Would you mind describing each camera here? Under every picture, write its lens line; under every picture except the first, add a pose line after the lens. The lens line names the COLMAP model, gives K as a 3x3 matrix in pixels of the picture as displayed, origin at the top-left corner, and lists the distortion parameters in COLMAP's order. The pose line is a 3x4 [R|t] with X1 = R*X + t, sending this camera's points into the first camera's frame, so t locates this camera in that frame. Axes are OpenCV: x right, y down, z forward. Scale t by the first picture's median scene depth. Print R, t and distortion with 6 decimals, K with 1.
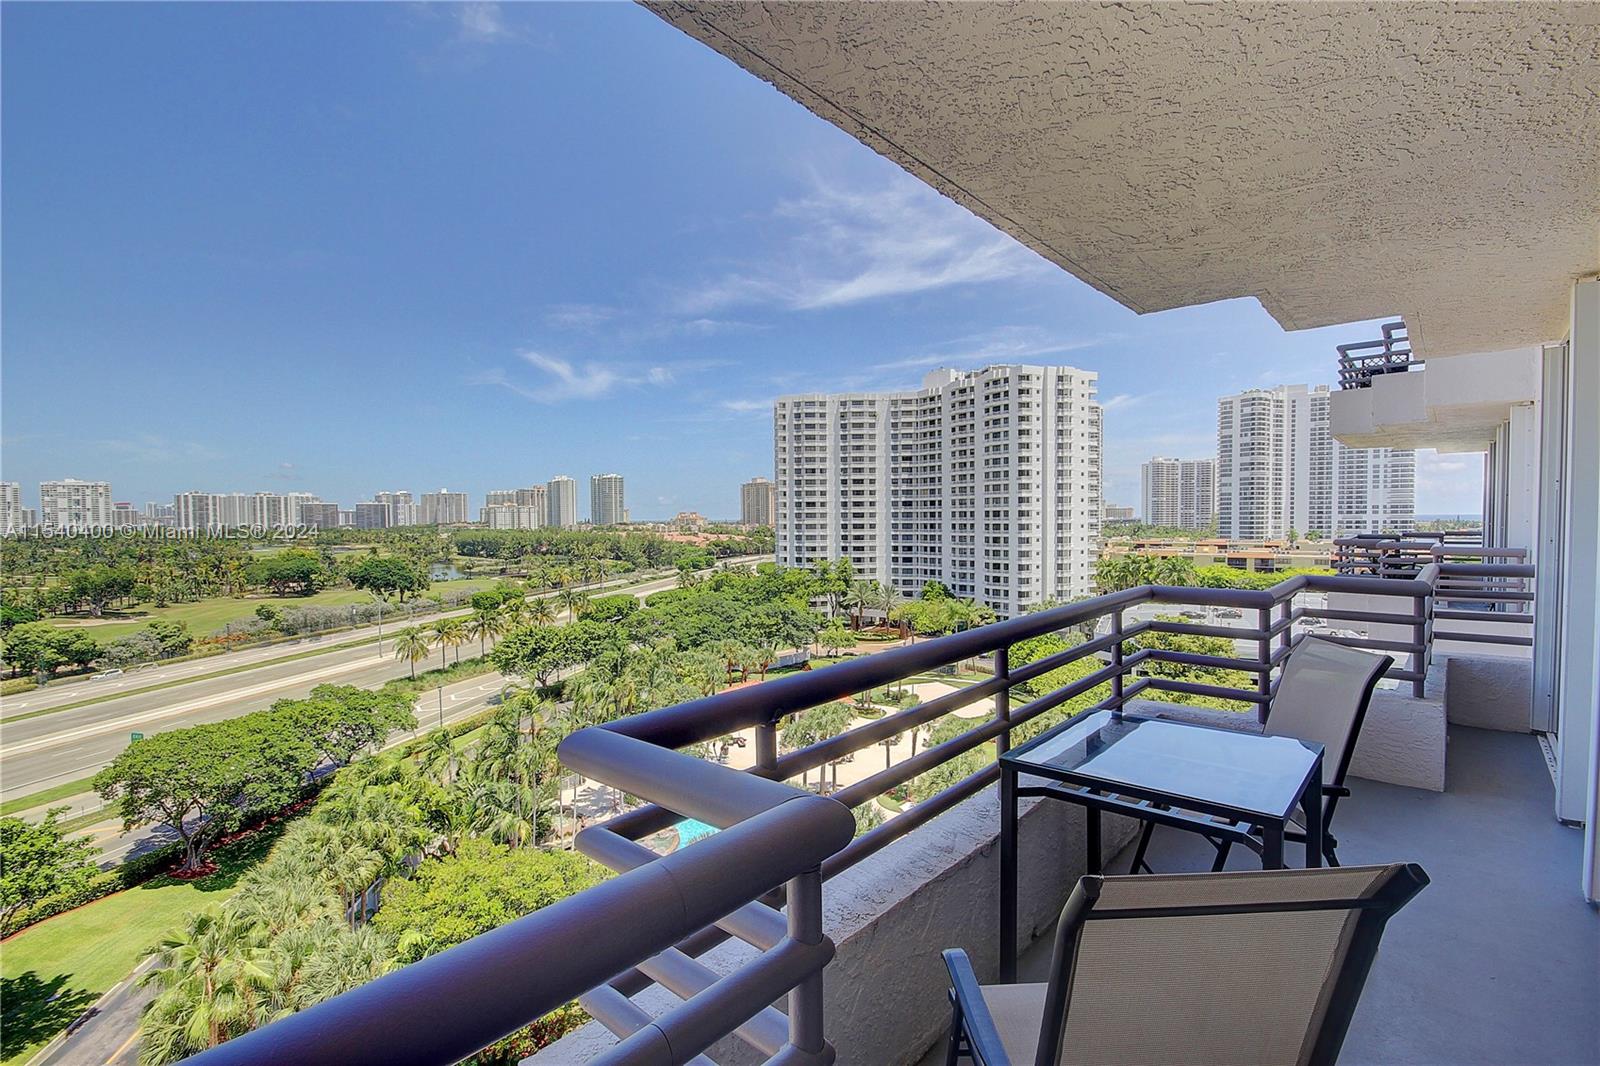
lens RADIAL K [[740.9, 0, 807.0], [0, 740.9, 535.9], [0, 0, 1]] dist [0.001193, -0.000325]
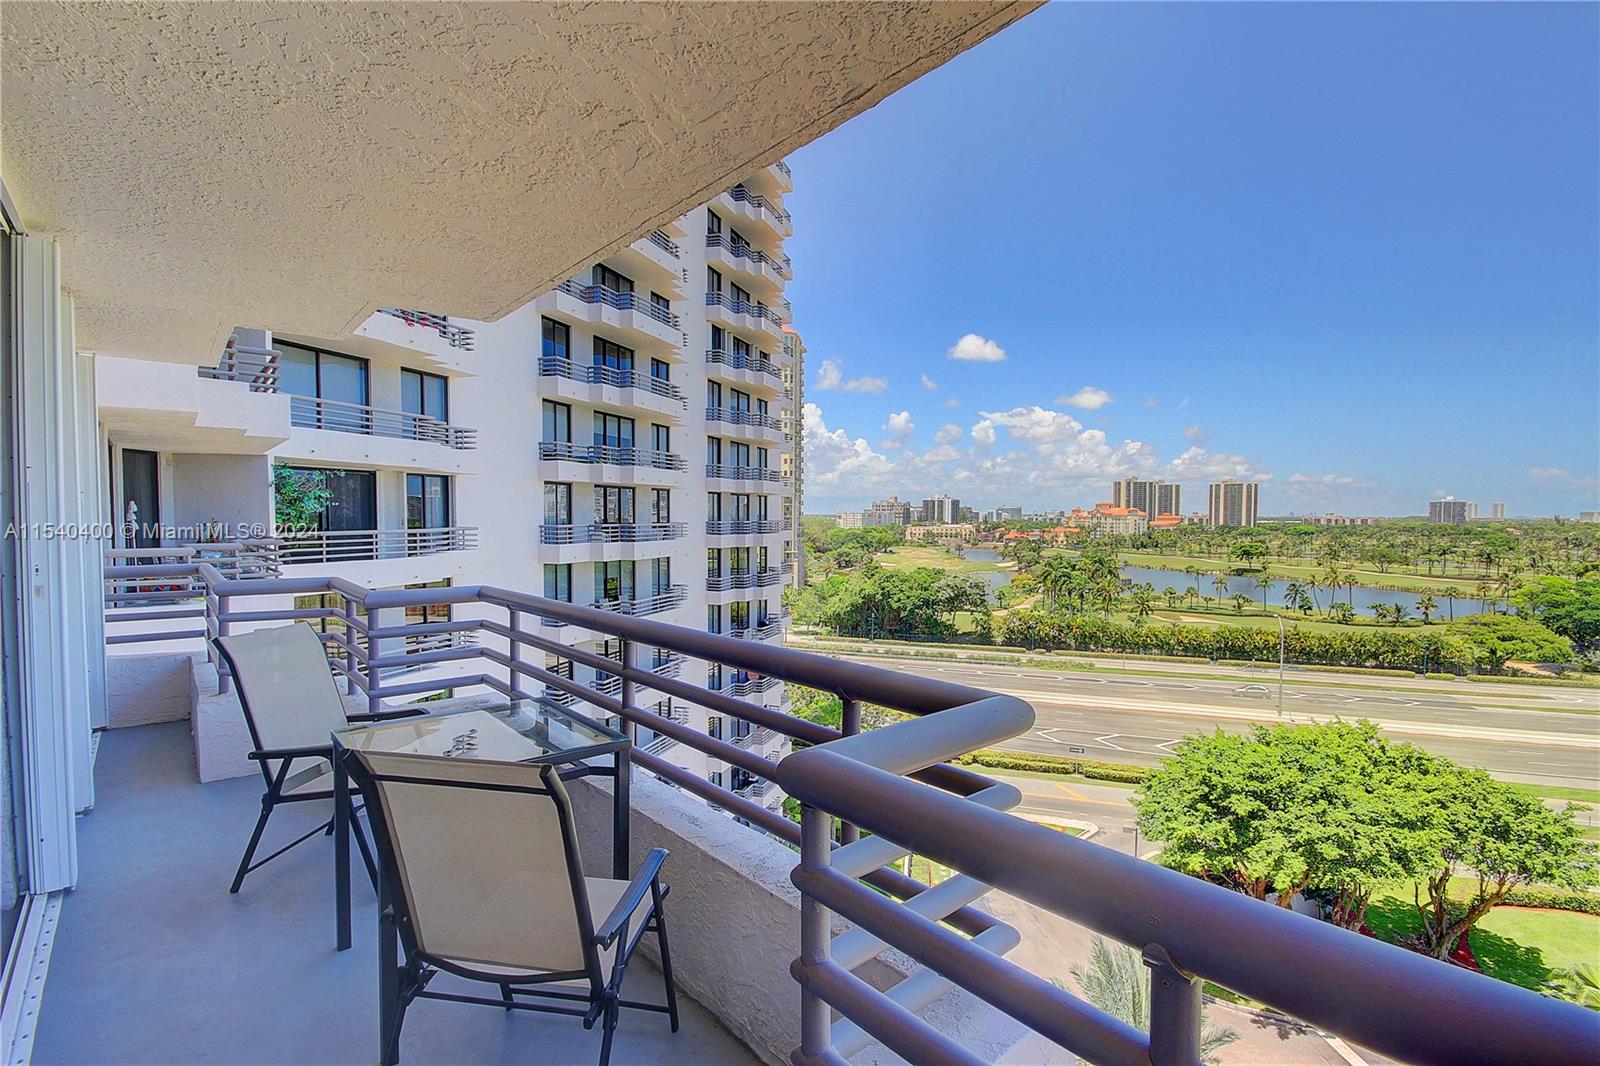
lens RADIAL K [[740.9, 0, 802.5], [0, 740.9, 533.4], [0, 0, 1]] dist [0.001193, -0.000325]
pose [[-0.128284, 0.030493, -0.991269, 0.106956], [-0.026531, 0.999064, 0.034166, -0.004240], [0.991383, 0.030682, -0.127355, 0.094039]]
